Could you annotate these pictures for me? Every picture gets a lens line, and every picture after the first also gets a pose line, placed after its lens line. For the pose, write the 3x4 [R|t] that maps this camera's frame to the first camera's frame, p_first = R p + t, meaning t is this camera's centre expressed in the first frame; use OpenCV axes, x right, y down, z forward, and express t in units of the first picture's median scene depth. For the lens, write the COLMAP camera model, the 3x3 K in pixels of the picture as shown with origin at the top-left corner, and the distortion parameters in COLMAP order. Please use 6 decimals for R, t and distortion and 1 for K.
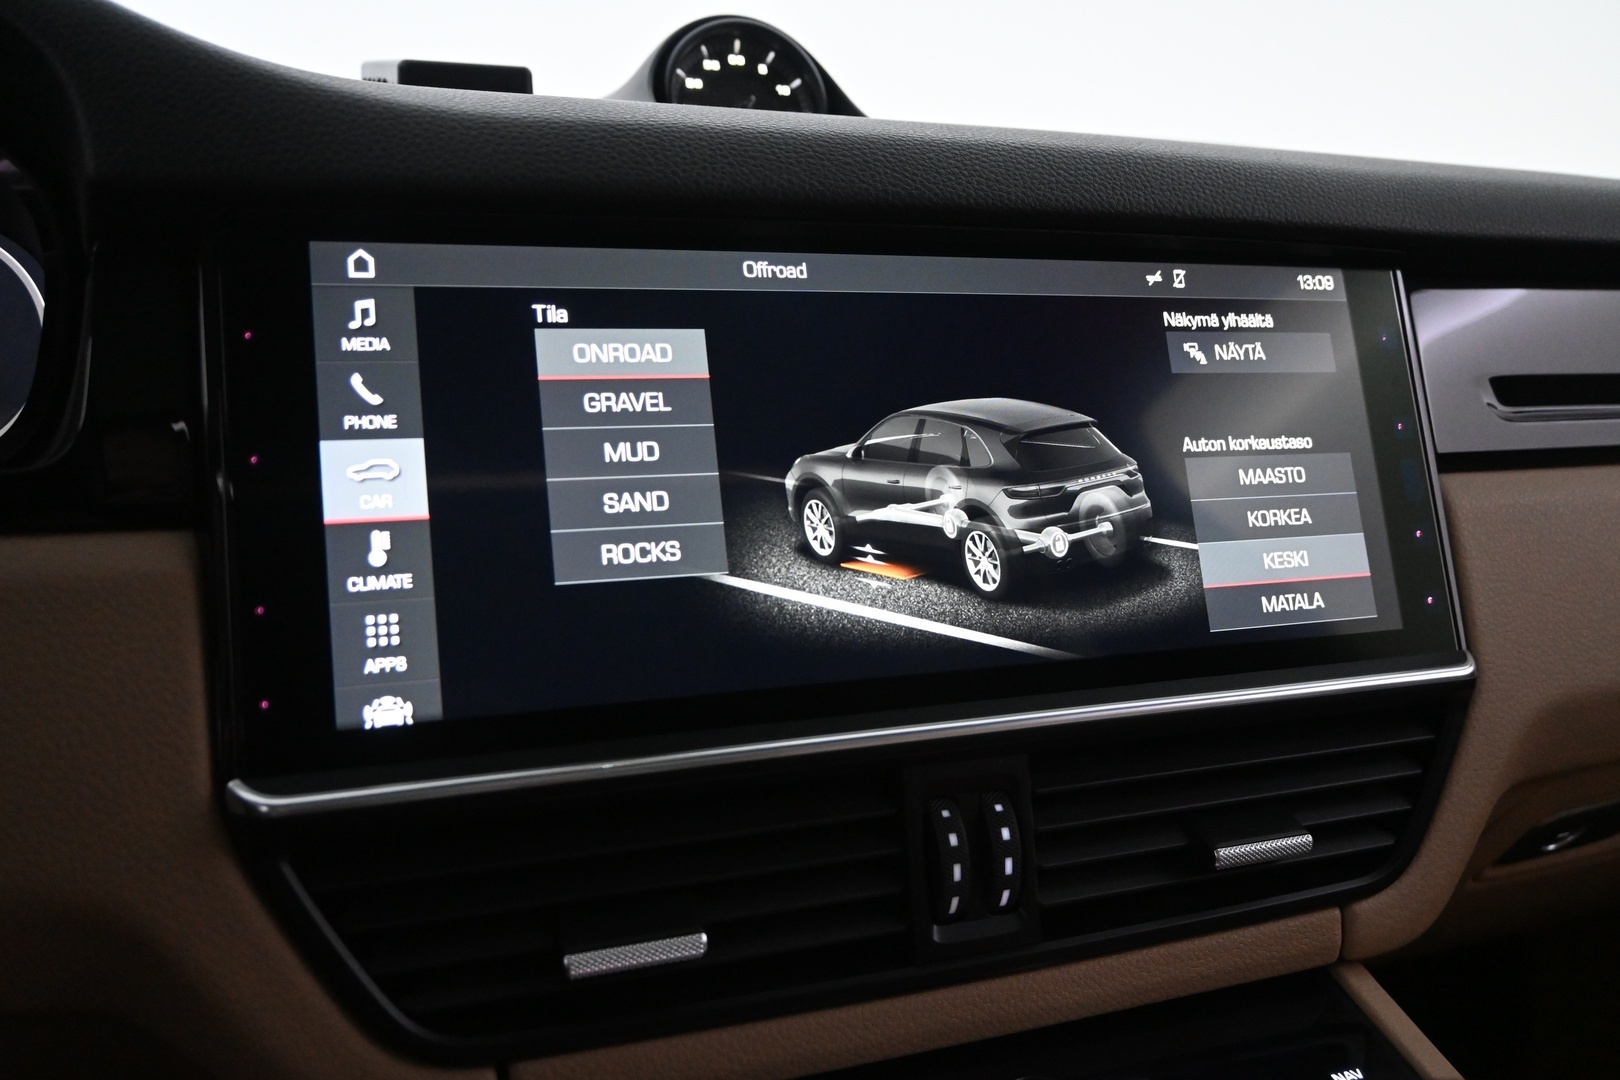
lens RADIAL K [[1297.6, 0, 813.3], [0, 1297.6, 540.5], [0, 0, 1]] dist [-0.008562, -0.006198]
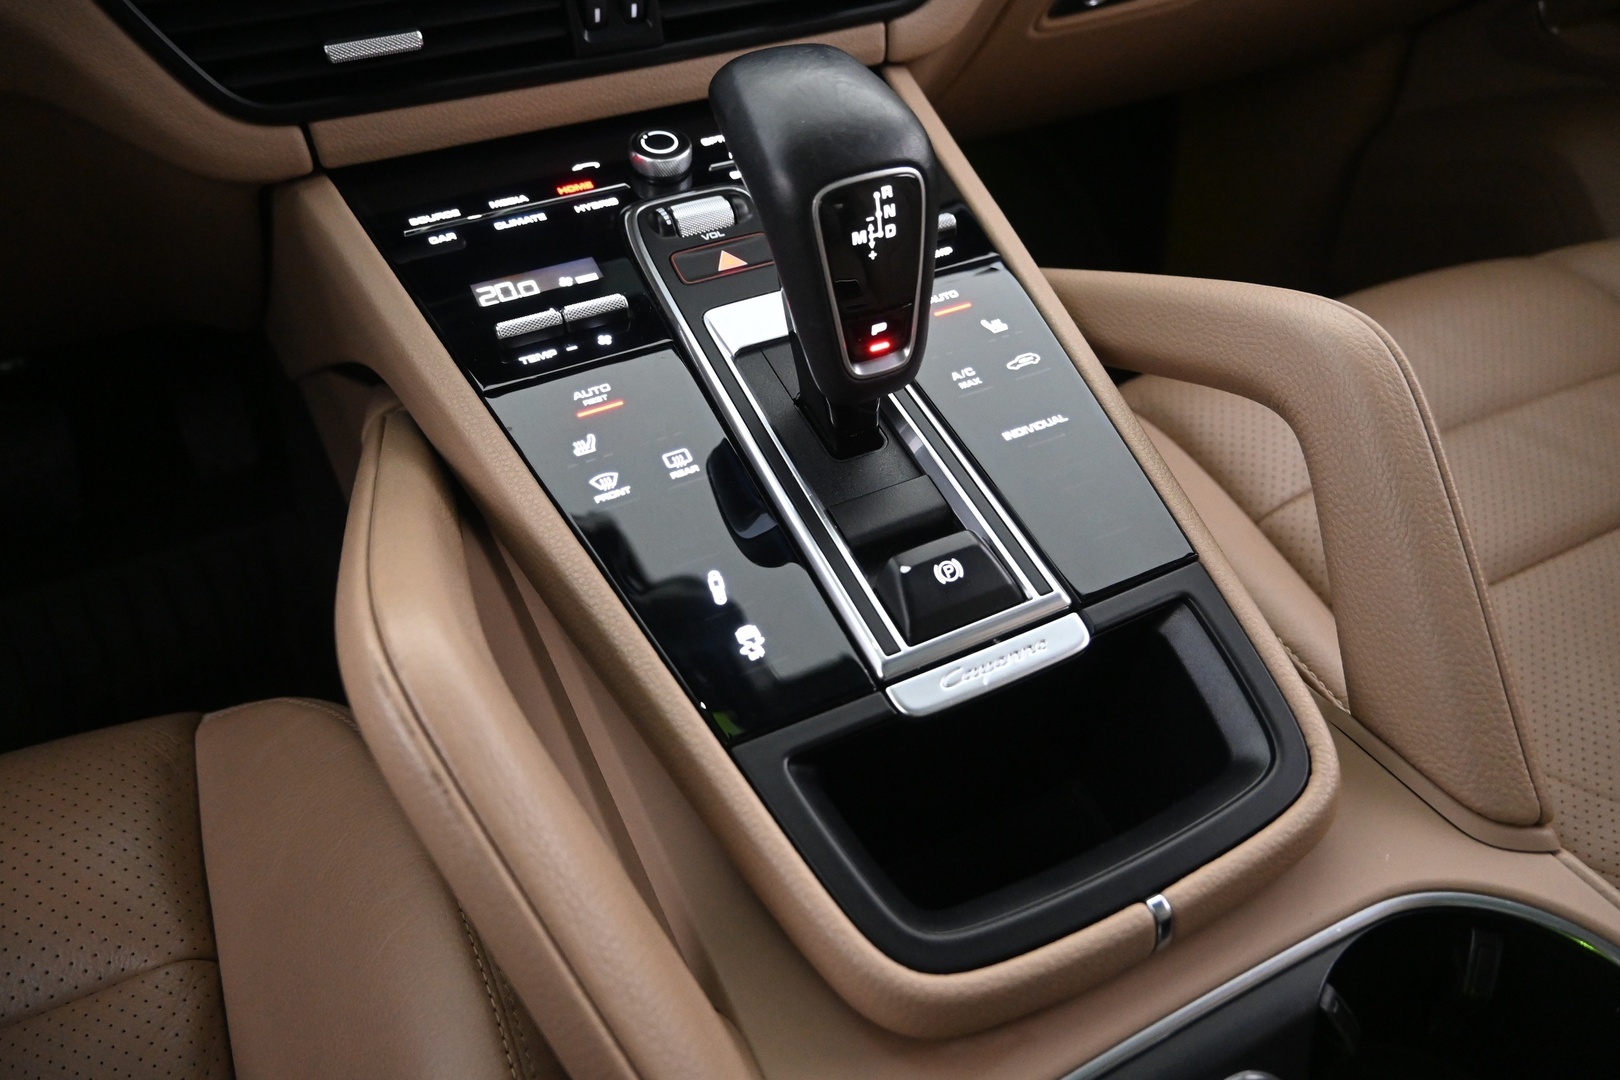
lens RADIAL K [[1095.7, 0, 809.2], [0, 1095.7, 525.4], [0, 0, 1]] dist [0.001585, -0.000063]
pose [[0.994745, -0.082585, 0.060512, 0.212566], [0.038052, 0.846932, 0.530338, 0.109954], [-0.095048, -0.525248, 0.845624, -0.379568]]
